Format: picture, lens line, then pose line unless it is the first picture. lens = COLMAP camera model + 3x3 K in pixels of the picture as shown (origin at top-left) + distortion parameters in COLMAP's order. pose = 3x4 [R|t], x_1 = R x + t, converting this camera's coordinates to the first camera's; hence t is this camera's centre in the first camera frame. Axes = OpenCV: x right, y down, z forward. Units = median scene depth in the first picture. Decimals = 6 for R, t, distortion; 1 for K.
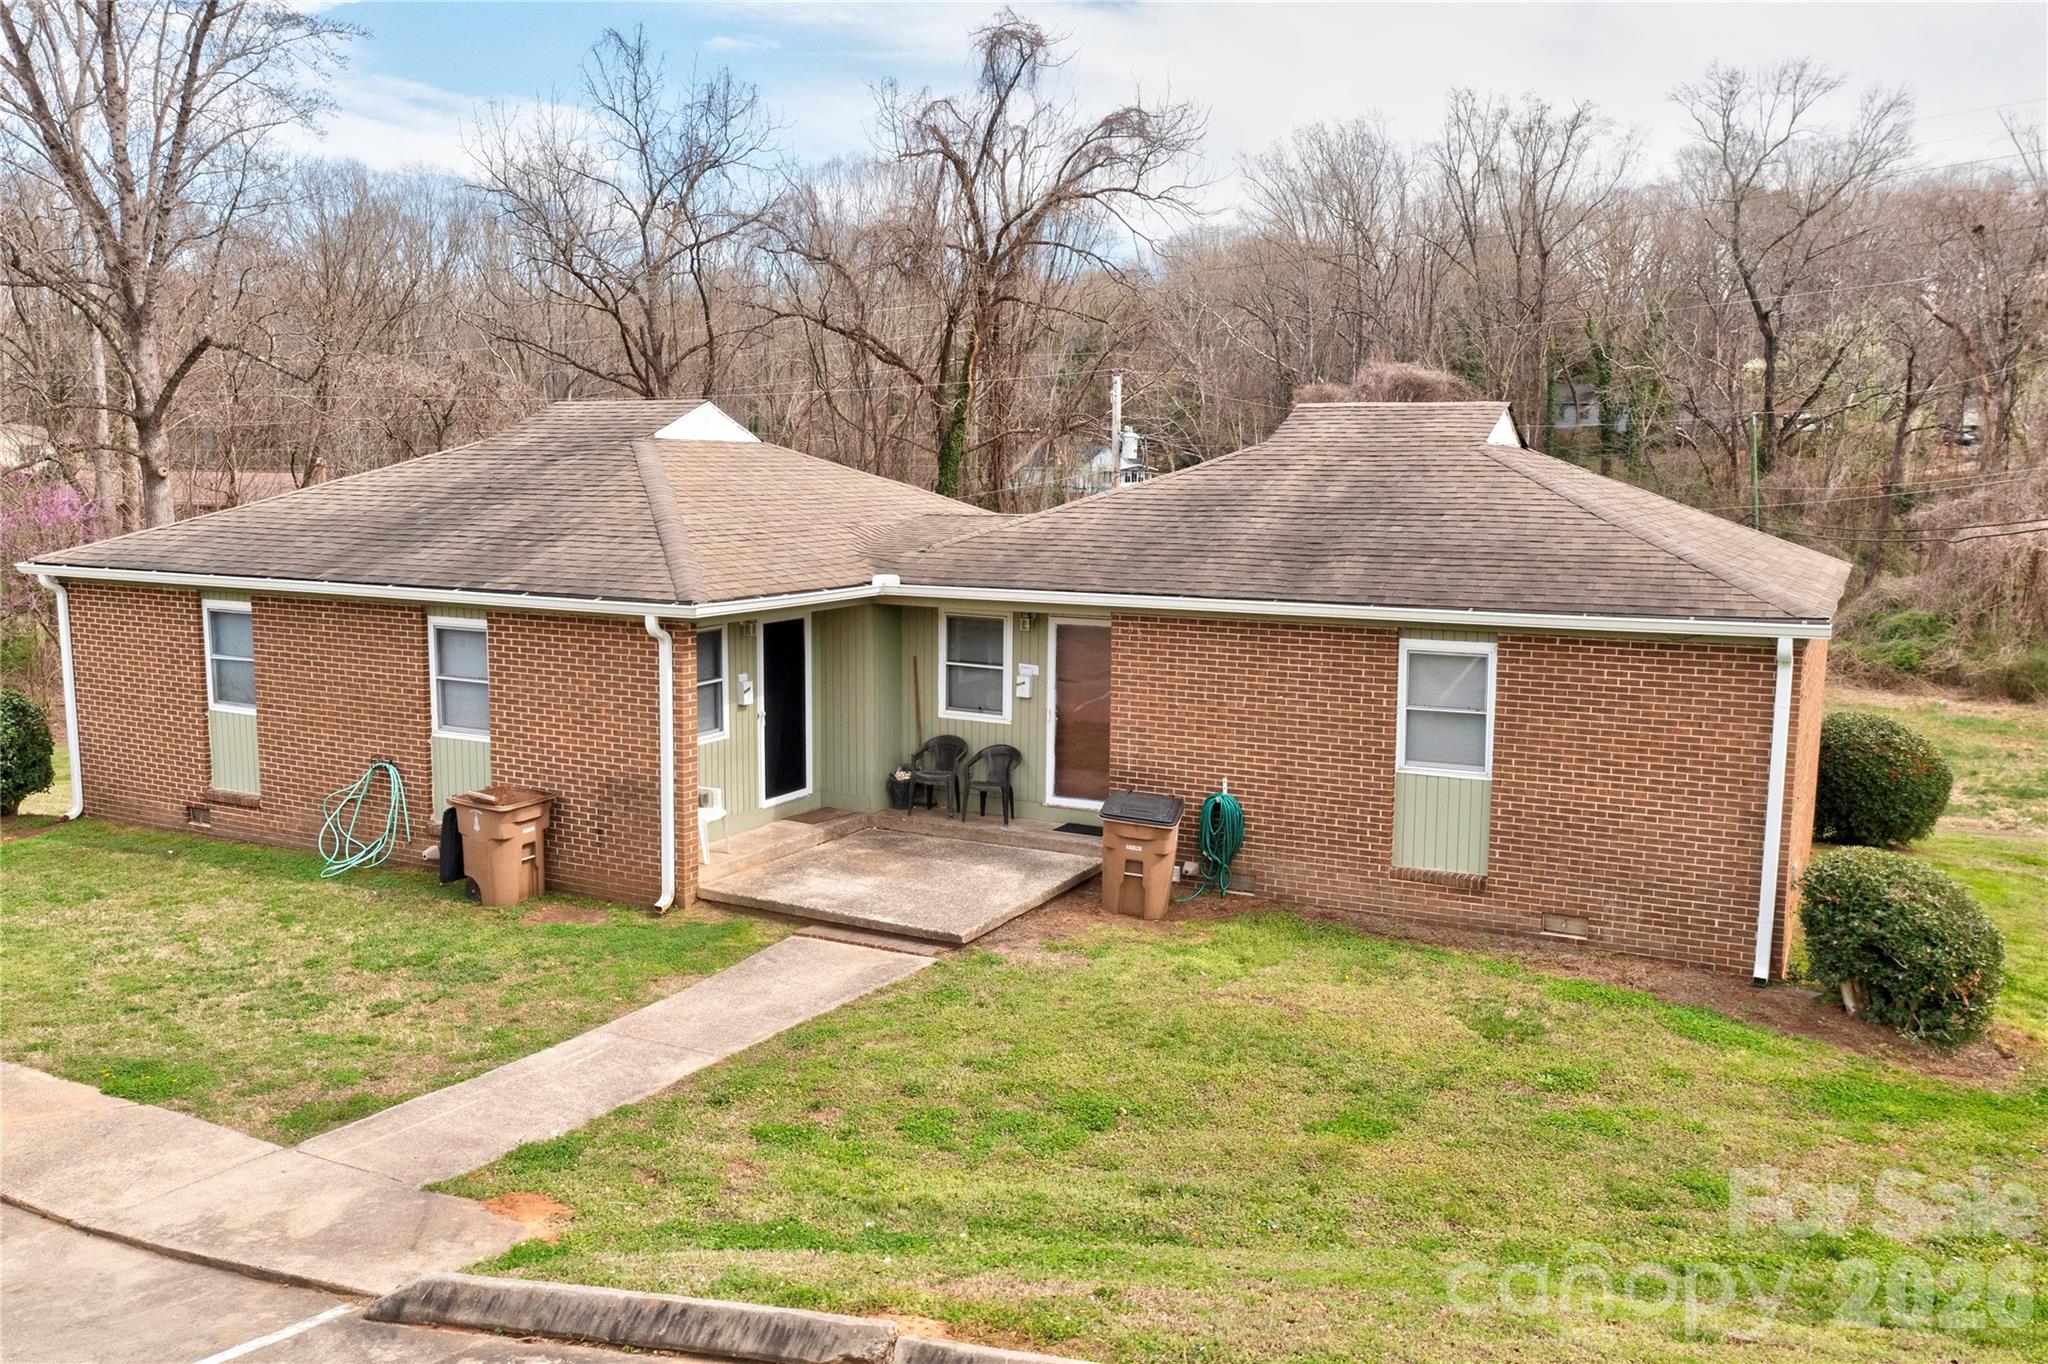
lens RADIAL K [[1618.8, 0, 998.9], [0, 1618.8, 702.0], [0, 0, 1]] dist [0.002261, 0.015859]
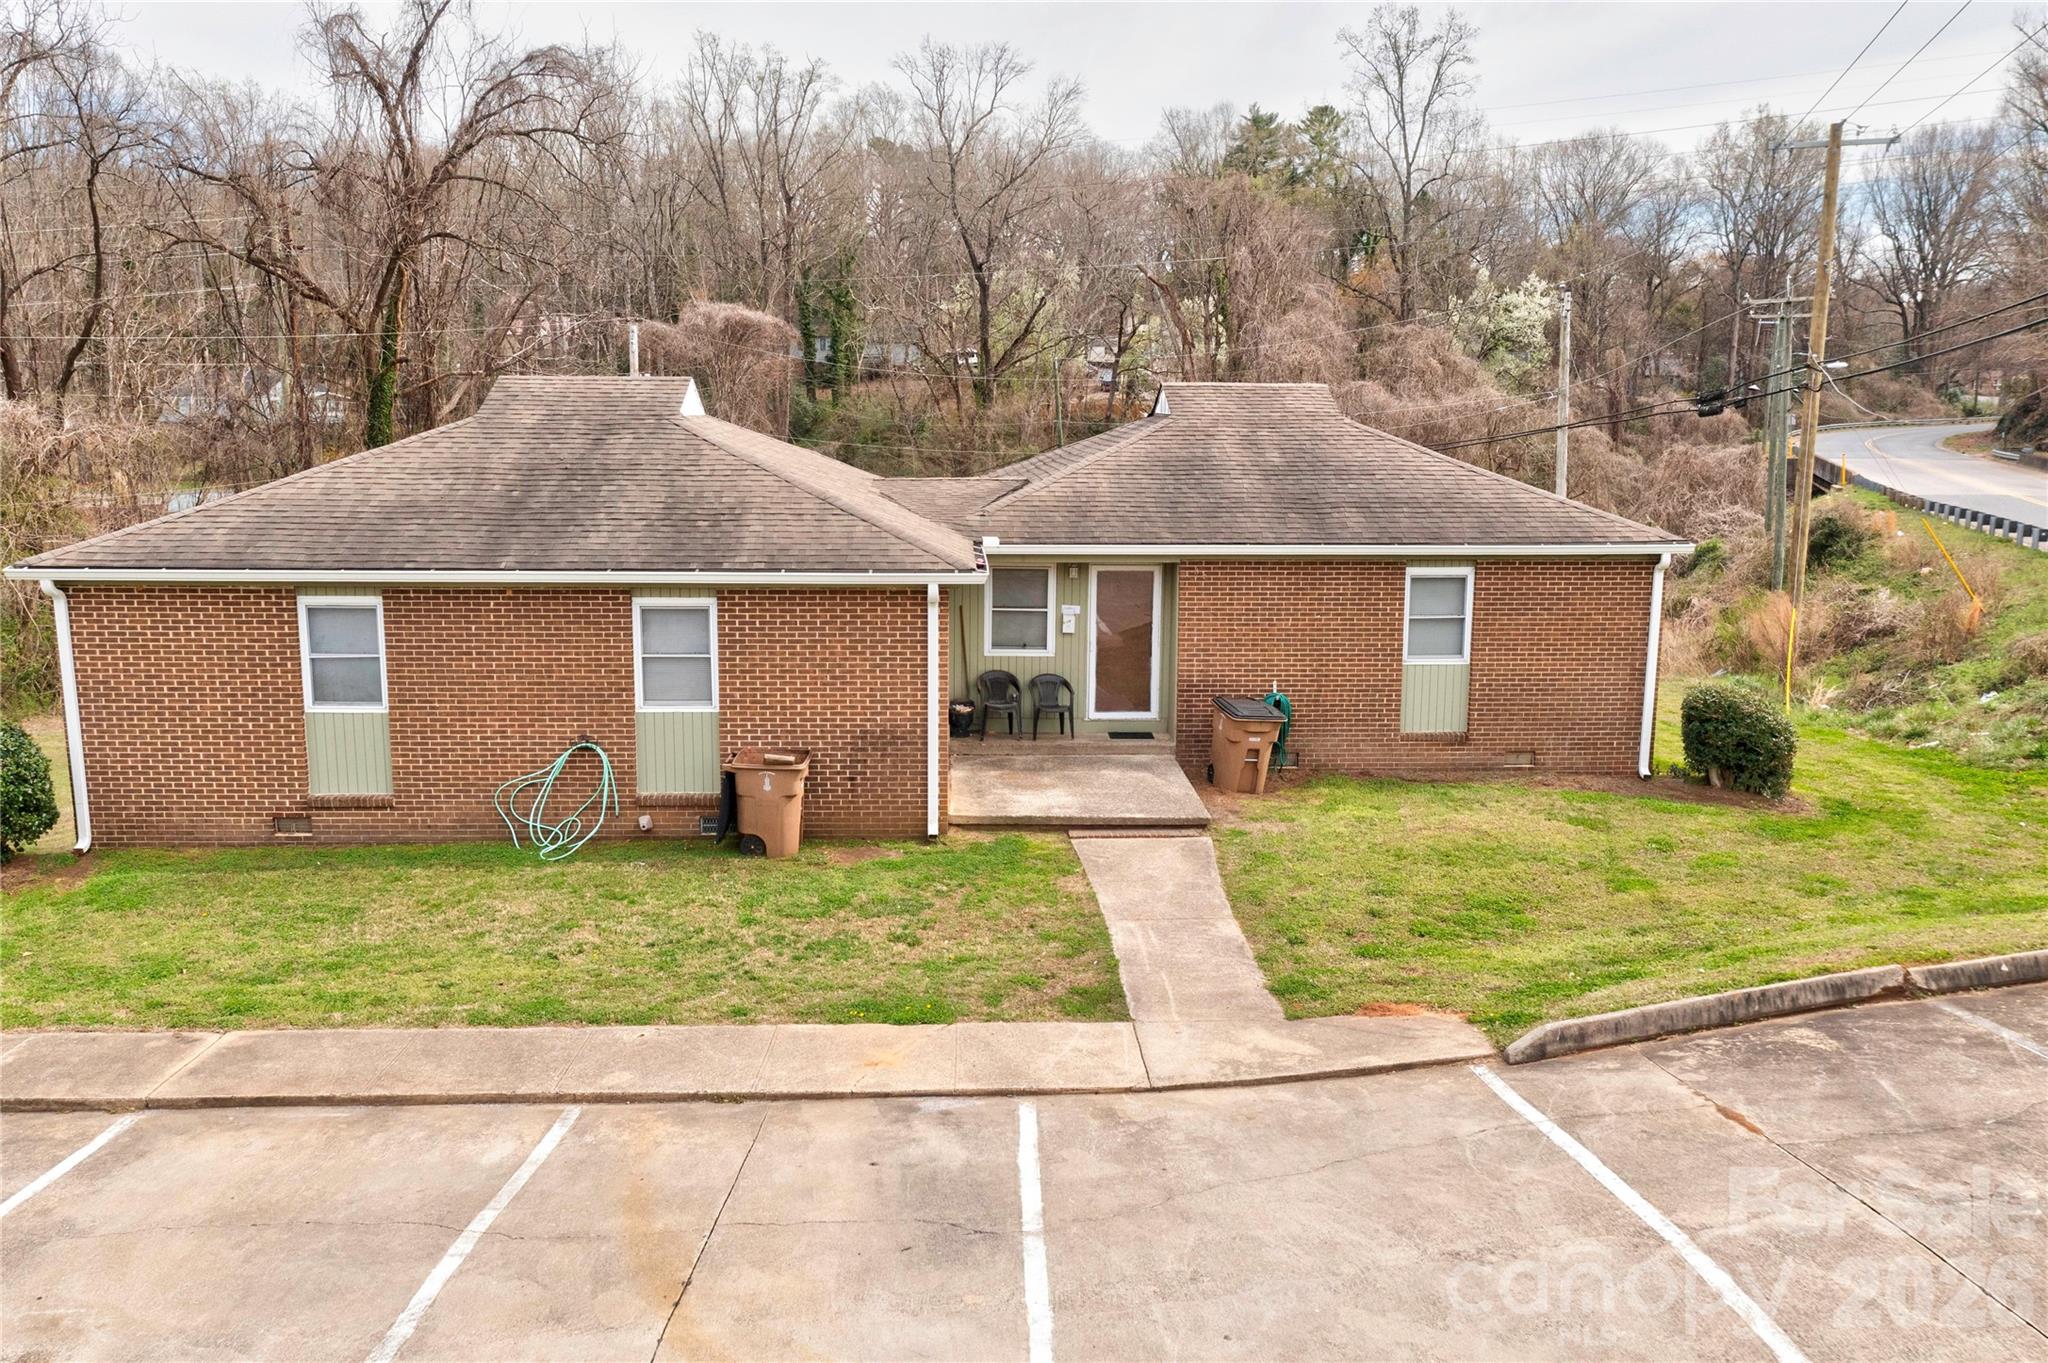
lens RADIAL K [[1618.8, 0, 1018.5], [0, 1618.8, 683.3], [0, 0, 1]] dist [0.002261, 0.015859]
pose [[0.860172, -0.091376, 0.501752, -0.724236], [0.073571, 0.995760, 0.055216, -0.040569], [-0.504670, -0.010581, 0.863247, -0.024461]]
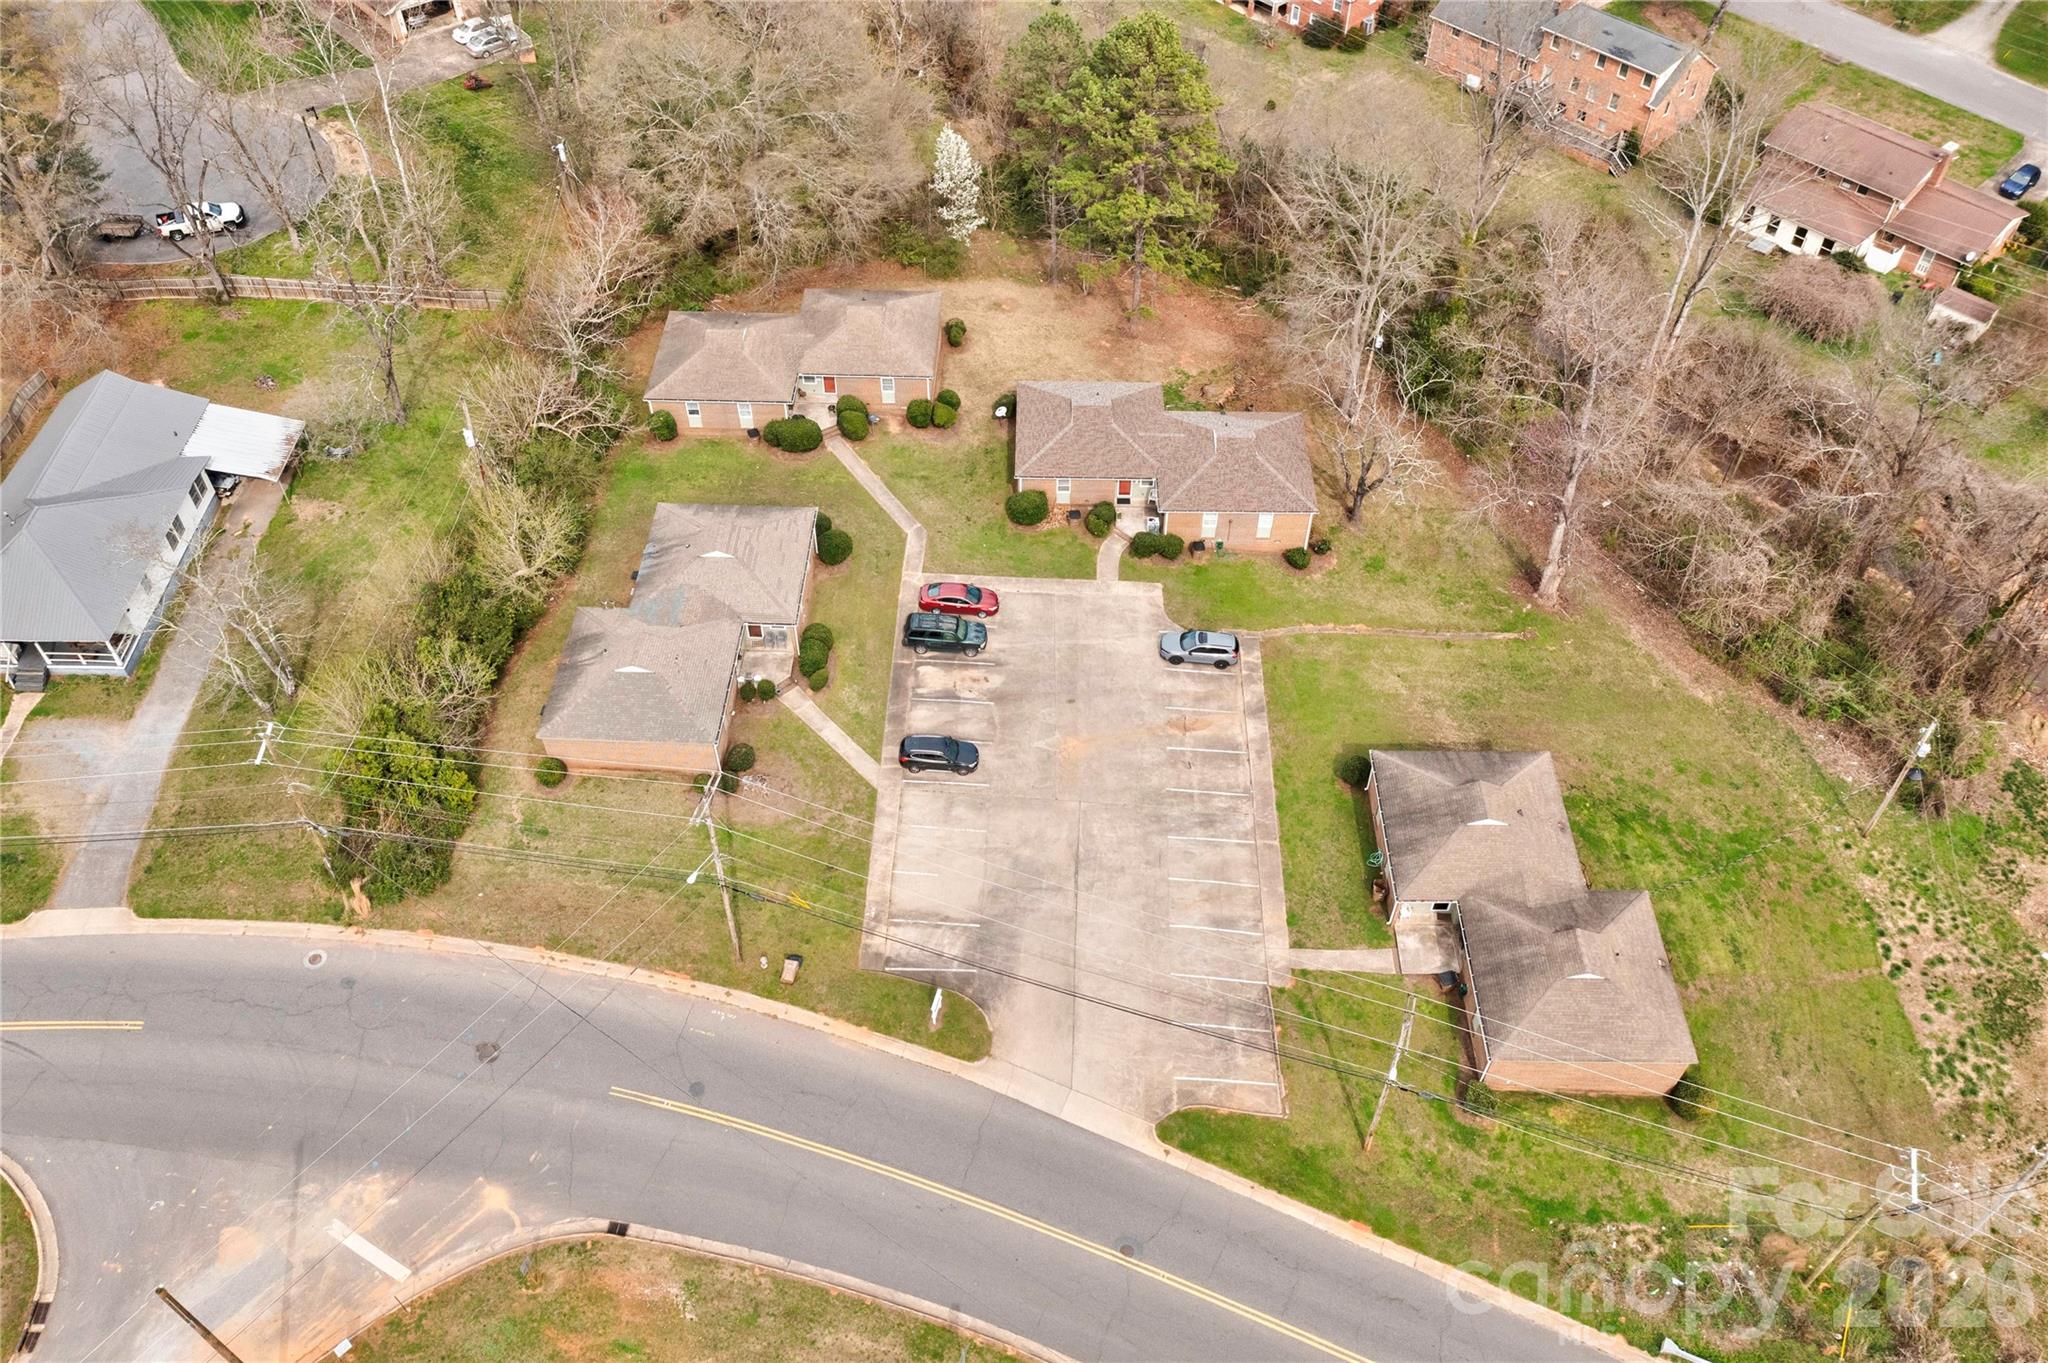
lens RADIAL K [[1618.8, 0, 1023.2], [0, 1618.8, 686.2], [0, 0, 1]] dist [0.002261, 0.015859]
pose [[0.465406, 0.661074, -0.588540, 1.956252], [-0.127658, 0.708127, 0.694450, -4.182565], [0.875843, -0.248069, 0.413958, -2.219496]]
